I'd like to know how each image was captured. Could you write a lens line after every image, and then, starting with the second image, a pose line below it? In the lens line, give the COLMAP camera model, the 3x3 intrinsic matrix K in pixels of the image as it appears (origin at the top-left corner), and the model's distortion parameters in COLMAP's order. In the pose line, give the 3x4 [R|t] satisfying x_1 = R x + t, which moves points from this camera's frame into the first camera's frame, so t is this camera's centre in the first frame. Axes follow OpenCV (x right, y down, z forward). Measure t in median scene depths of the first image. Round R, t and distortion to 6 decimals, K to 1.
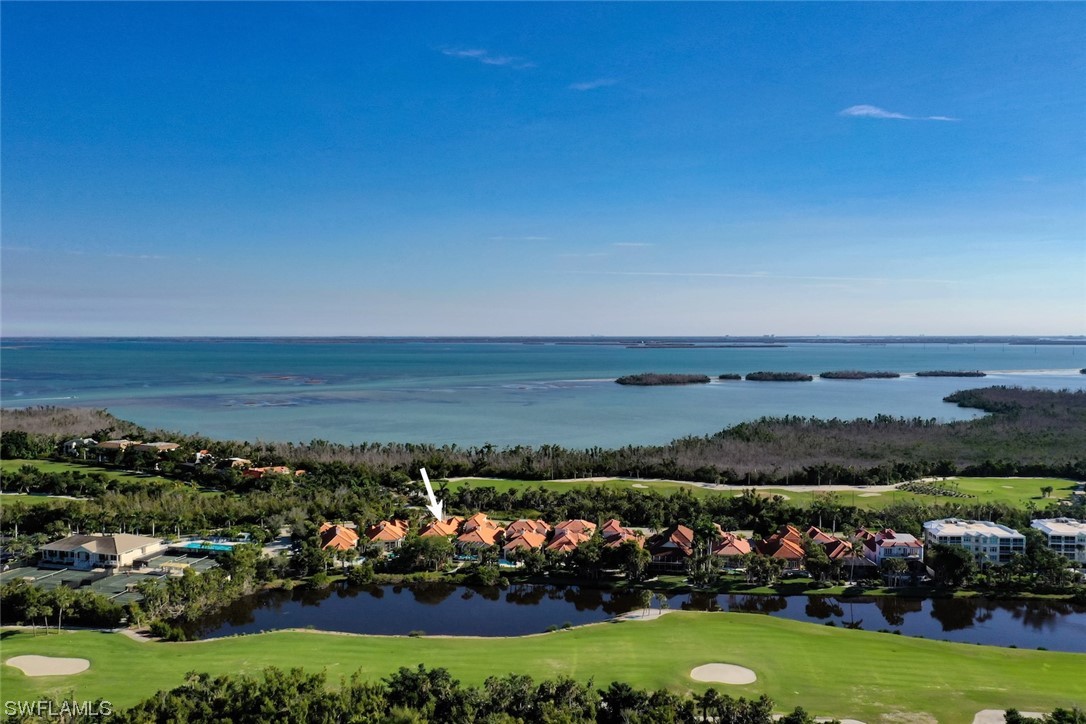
lens RADIAL K [[872.1, 0, 538.1], [0, 872.1, 360.6], [0, 0, 1]] dist [-0.005964, -0.006103]
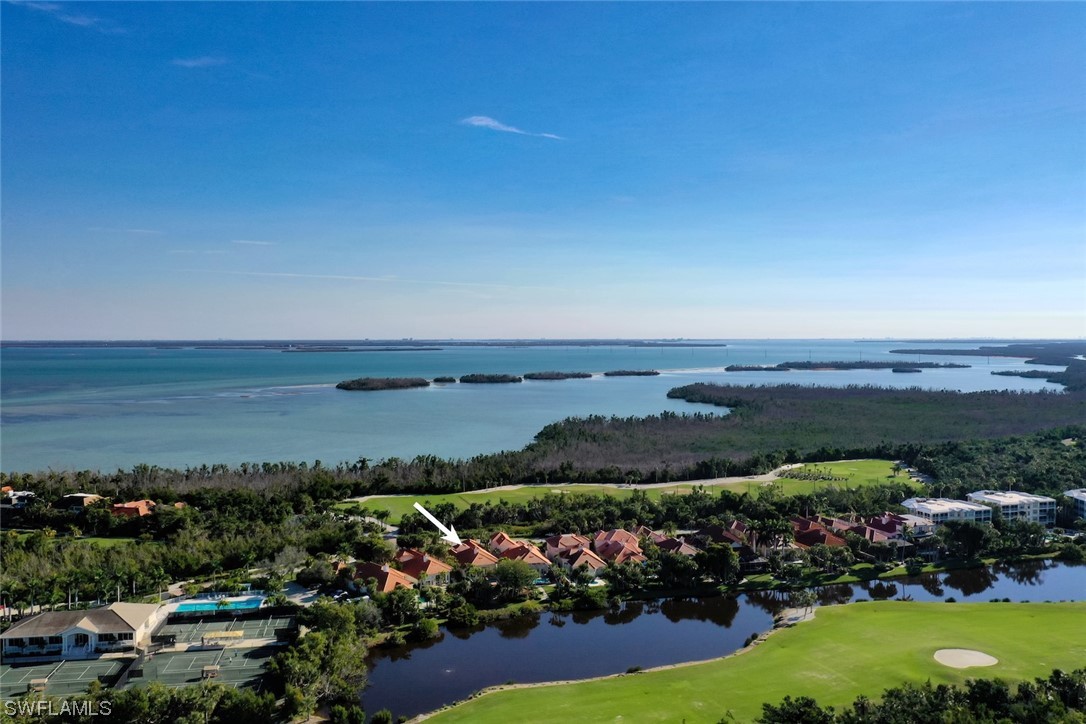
lens RADIAL K [[883.2, 0, 541.3], [0, 883.2, 405.8], [0, 0, 1]] dist [-0.012788, 0.002818]
pose [[0.908919, -0.031871, 0.415752, -0.254647], [0.012450, 0.998704, 0.049342, 0.000048], [-0.416786, -0.039672, 0.908138, 0.100870]]
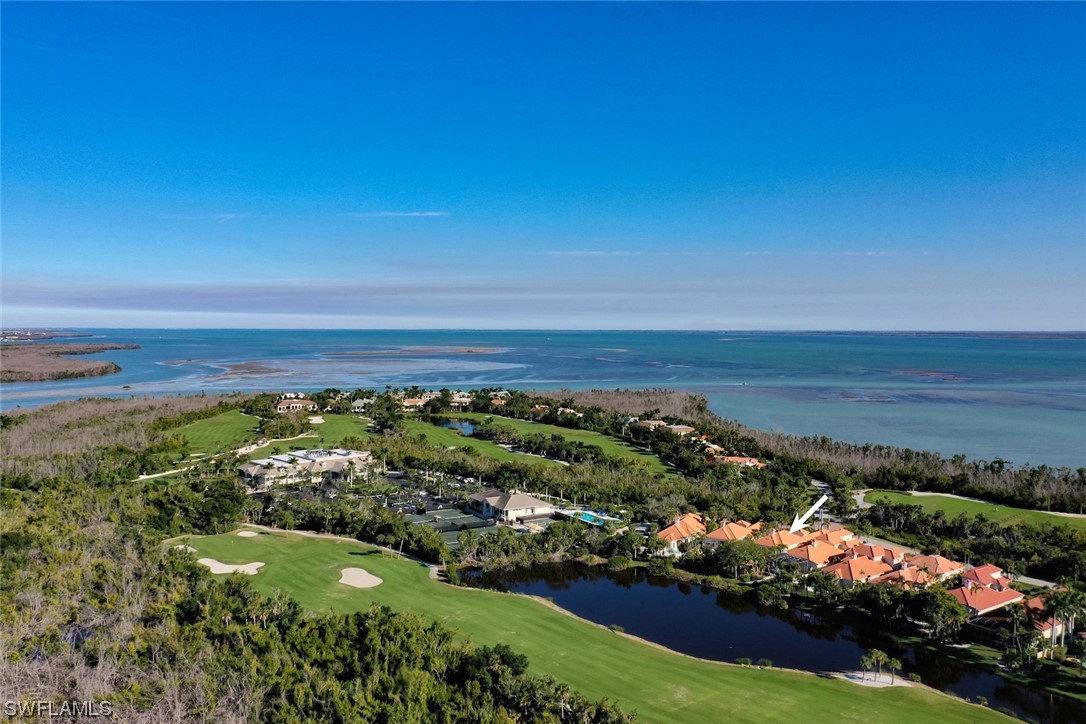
lens RADIAL K [[869.0, 0, 543.8], [0, 869.0, 328.8], [0, 0, 1]] dist [-0.015873, 0.000635]
pose [[0.702792, 0.002490, -0.711391, 0.215228], [-0.023762, 0.999518, -0.019975, -0.001453], [0.710999, 0.030942, 0.702512, 0.104428]]
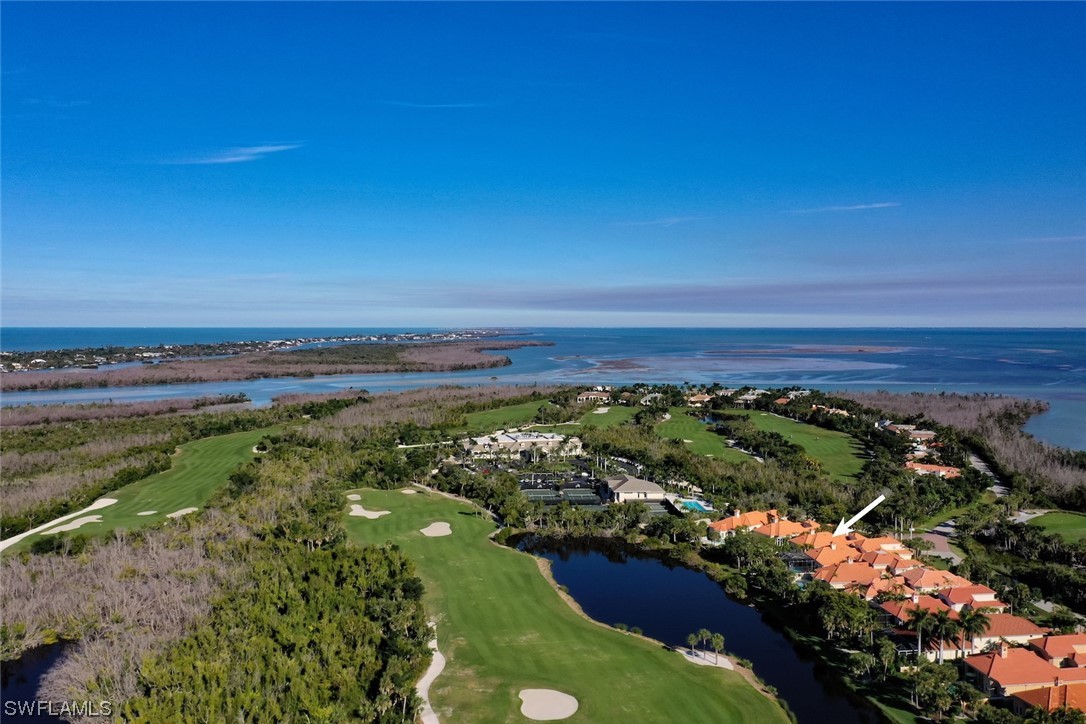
lens RADIAL K [[869.0, 0, 543.8], [0, 869.0, 328.8], [0, 0, 1]] dist [-0.015873, 0.000635]
pose [[0.282090, 0.002613, -0.959384, 0.402528], [-0.027181, 0.999617, -0.005269, -0.007723], [0.959003, 0.027563, 0.282053, 0.277964]]
